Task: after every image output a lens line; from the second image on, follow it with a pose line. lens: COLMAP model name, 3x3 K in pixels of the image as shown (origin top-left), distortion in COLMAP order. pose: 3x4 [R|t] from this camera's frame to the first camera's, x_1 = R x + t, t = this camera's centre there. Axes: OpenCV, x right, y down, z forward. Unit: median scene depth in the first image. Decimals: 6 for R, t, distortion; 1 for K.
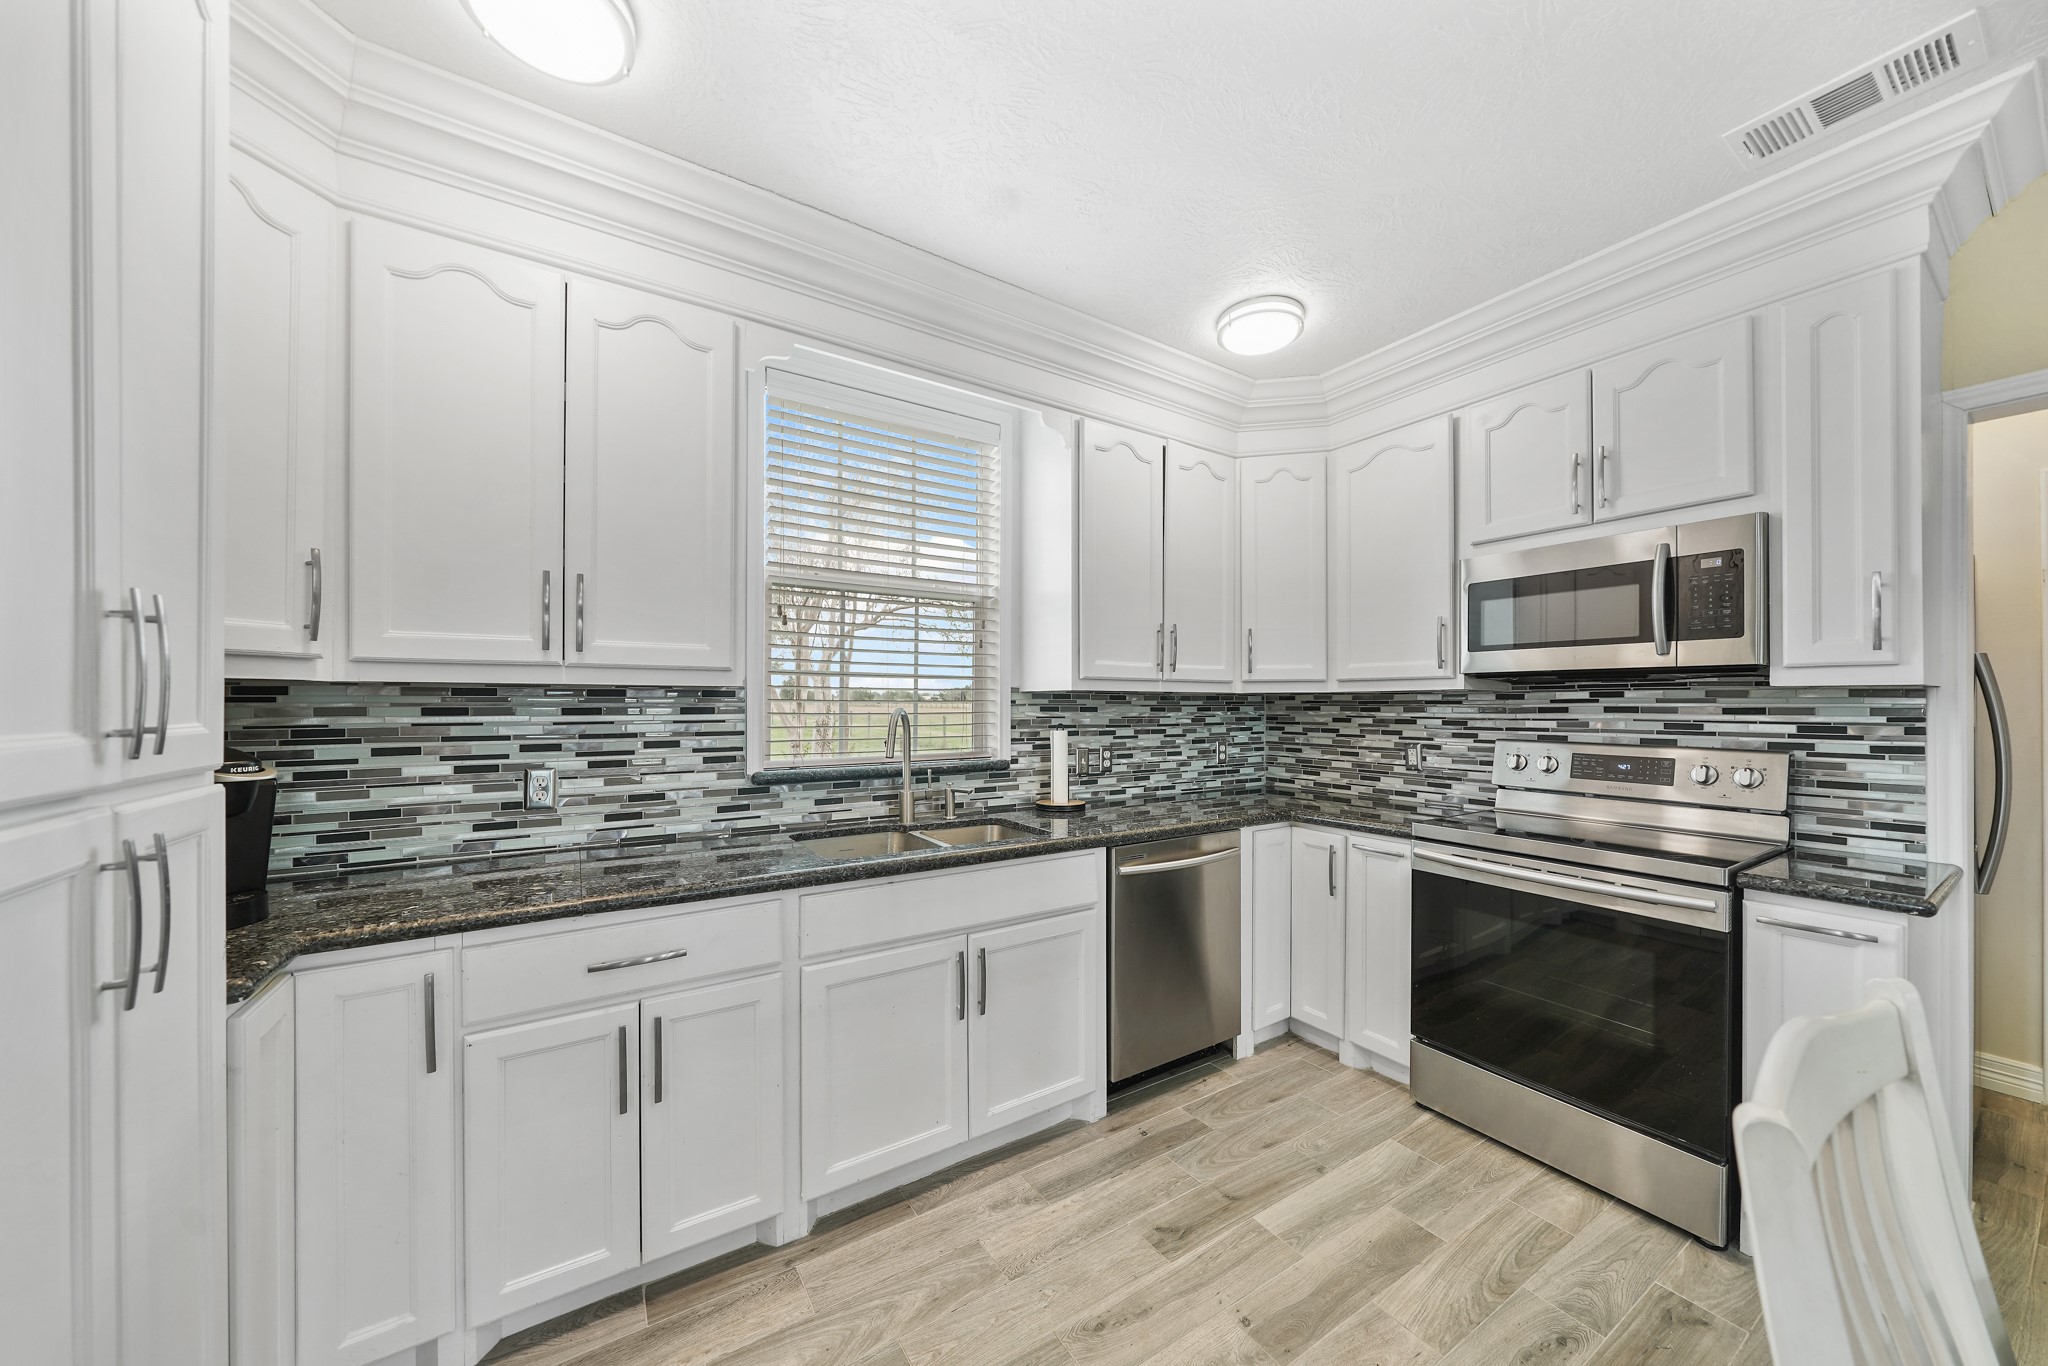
lens RADIAL K [[705.8, 0, 1038.6], [0, 705.8, 698.2], [0, 0, 1]] dist [-0.004712, -0.000667]
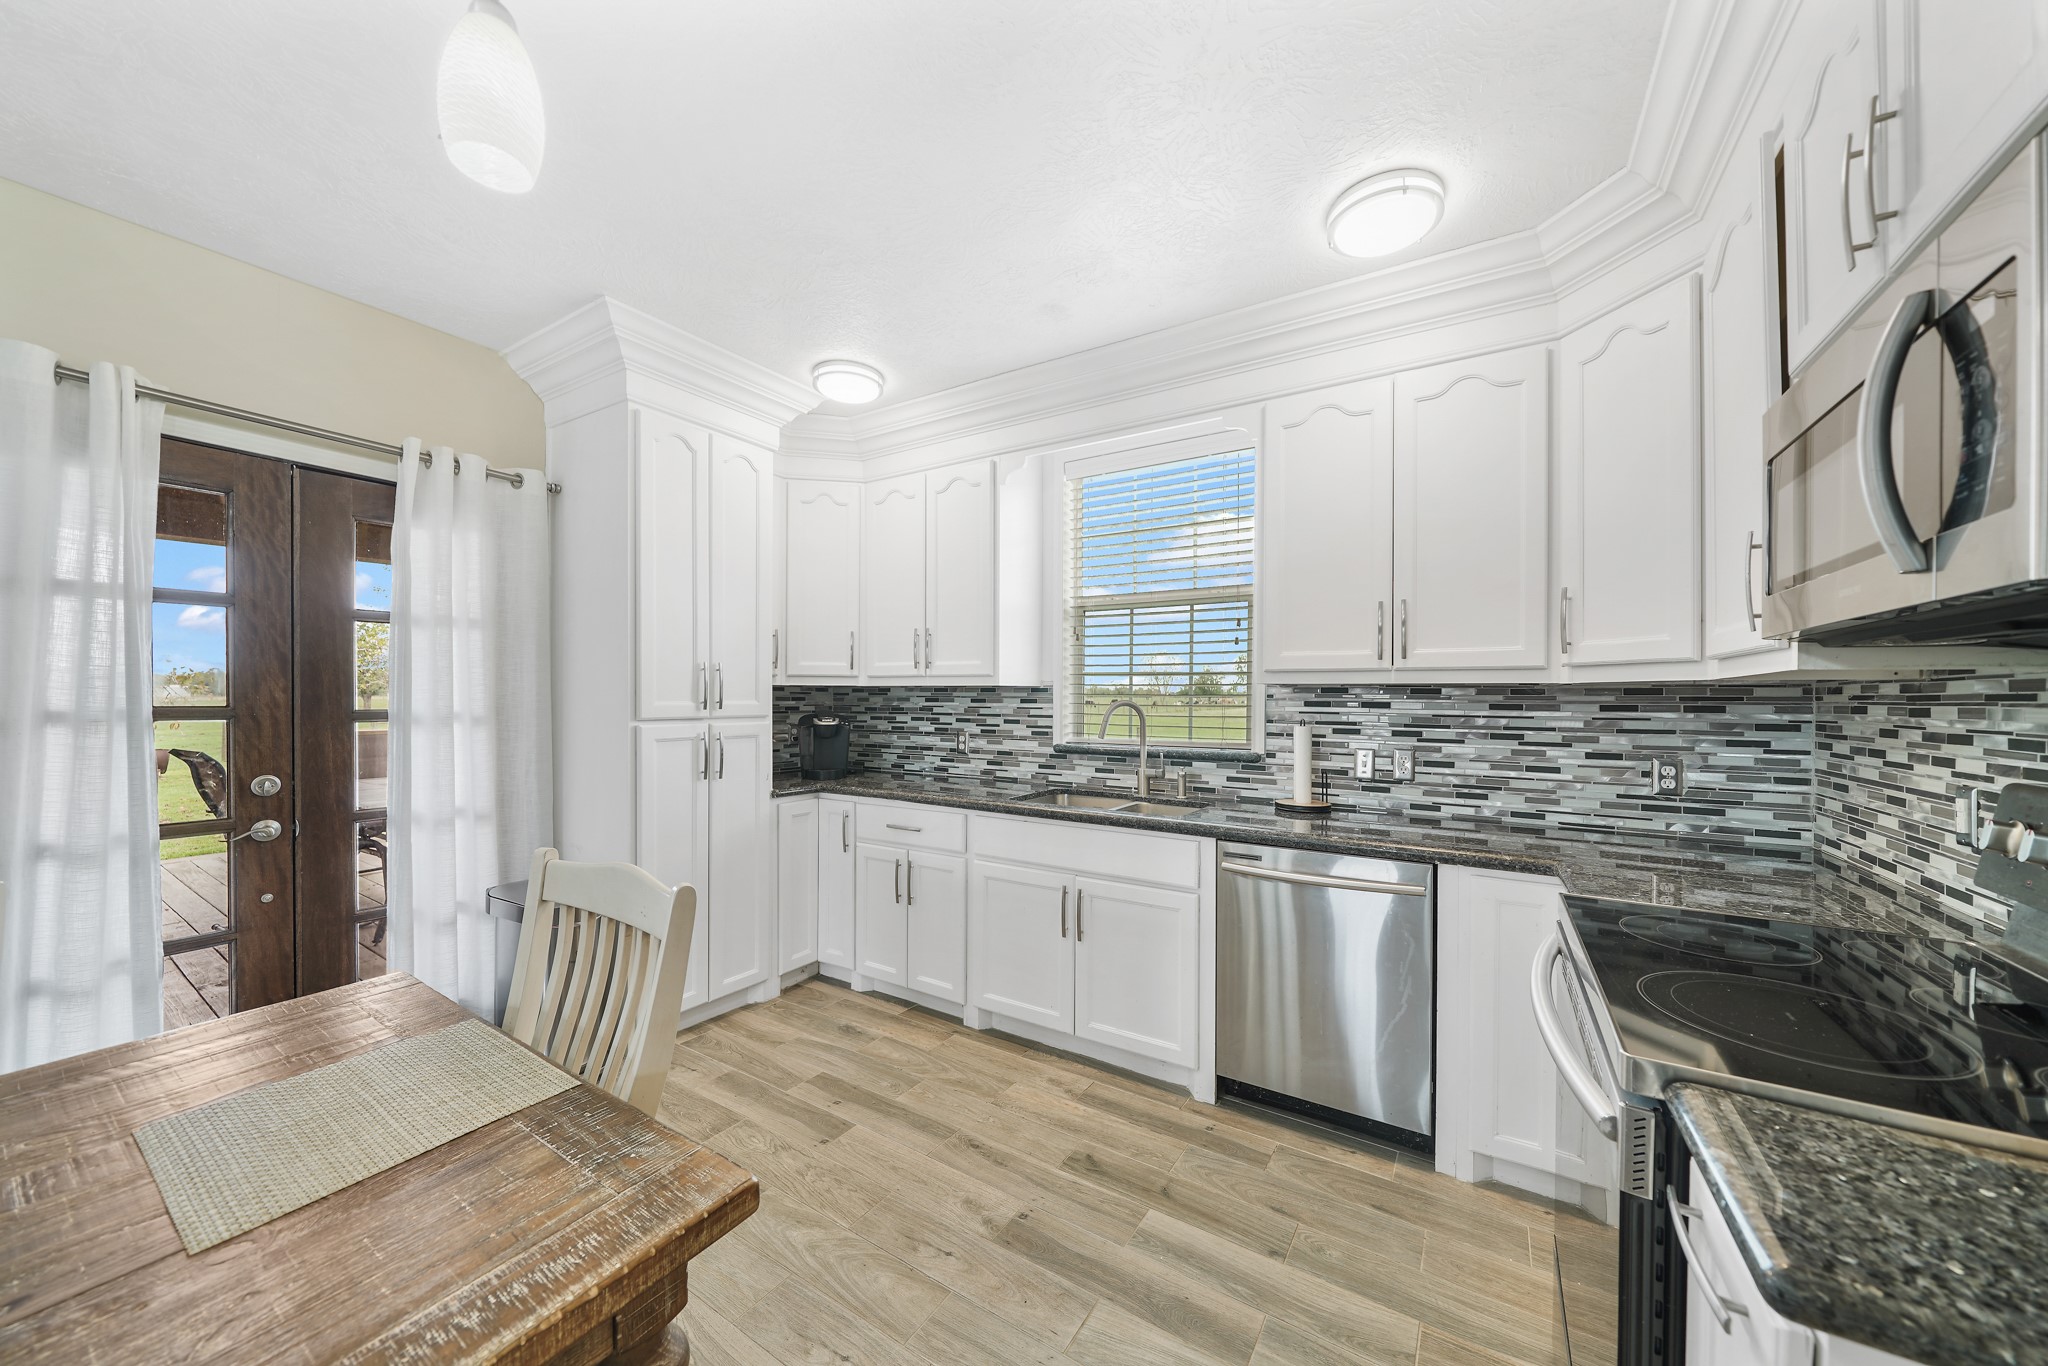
lens RADIAL K [[705.8, 0, 1037.1], [0, 705.8, 696.0], [0, 0, 1]] dist [-0.004712, -0.000667]
pose [[0.425857, 0.000750, -0.904790, 0.939556], [0.000736, 0.999999, 0.001176, 0.004550], [0.904790, -0.001167, 0.425857, 0.352216]]
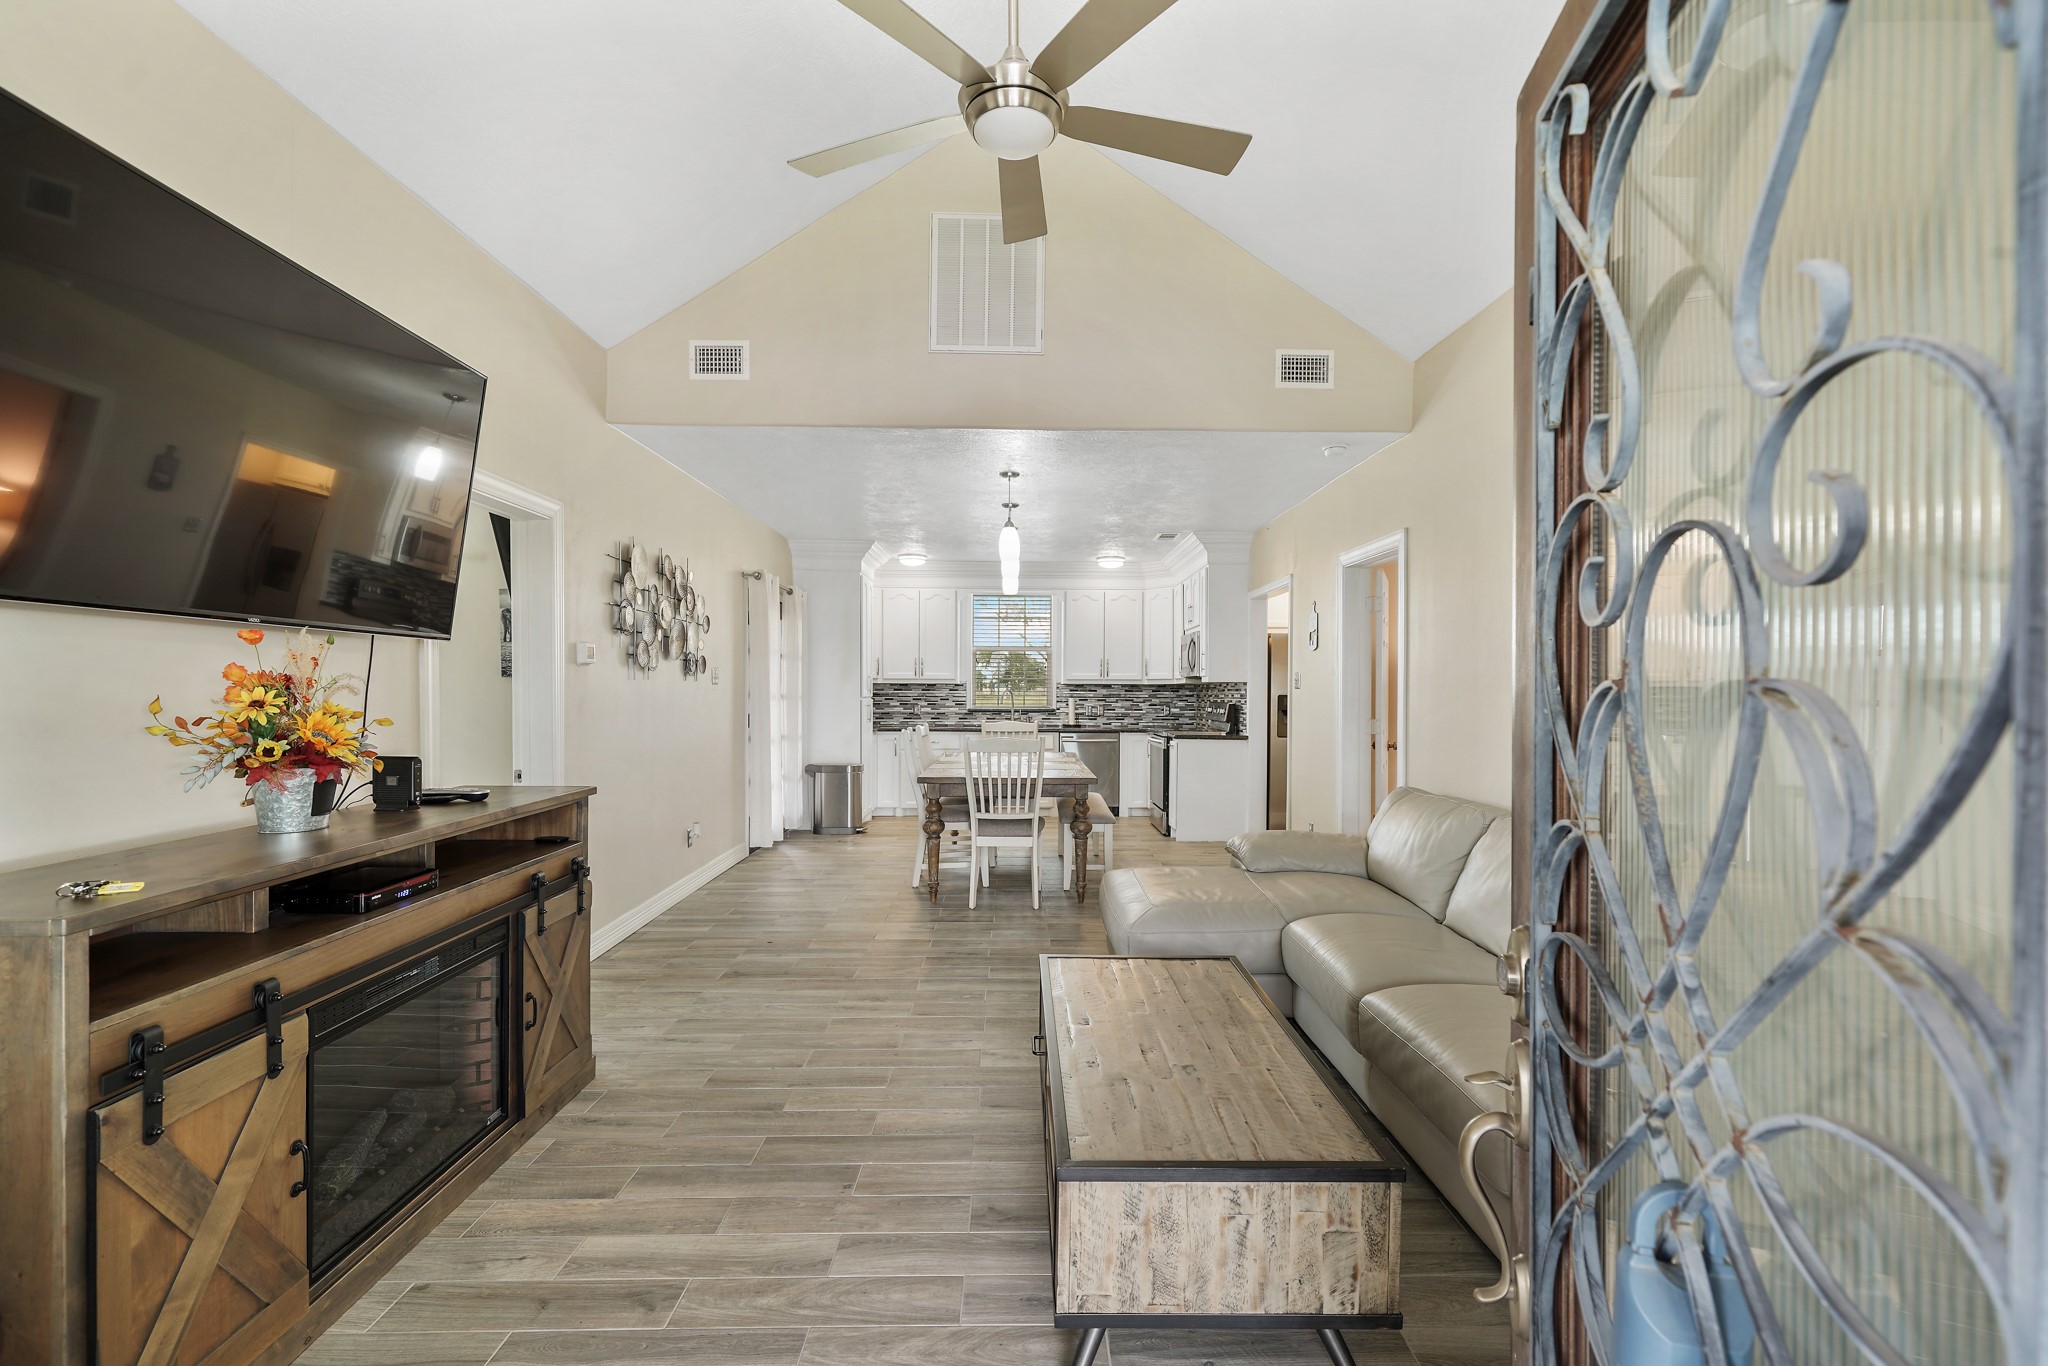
lens RADIAL K [[894.3, 0, 1040.6], [0, 894.3, 689.4], [0, 0, 1]] dist [0.001126, 0.000361]
pose [[0.858359, -0.000255, -0.513050, 2.192479], [0.001048, 0.999999, 0.001258, 0.009560], [0.513049, -0.001617, 0.858358, -2.627200]]
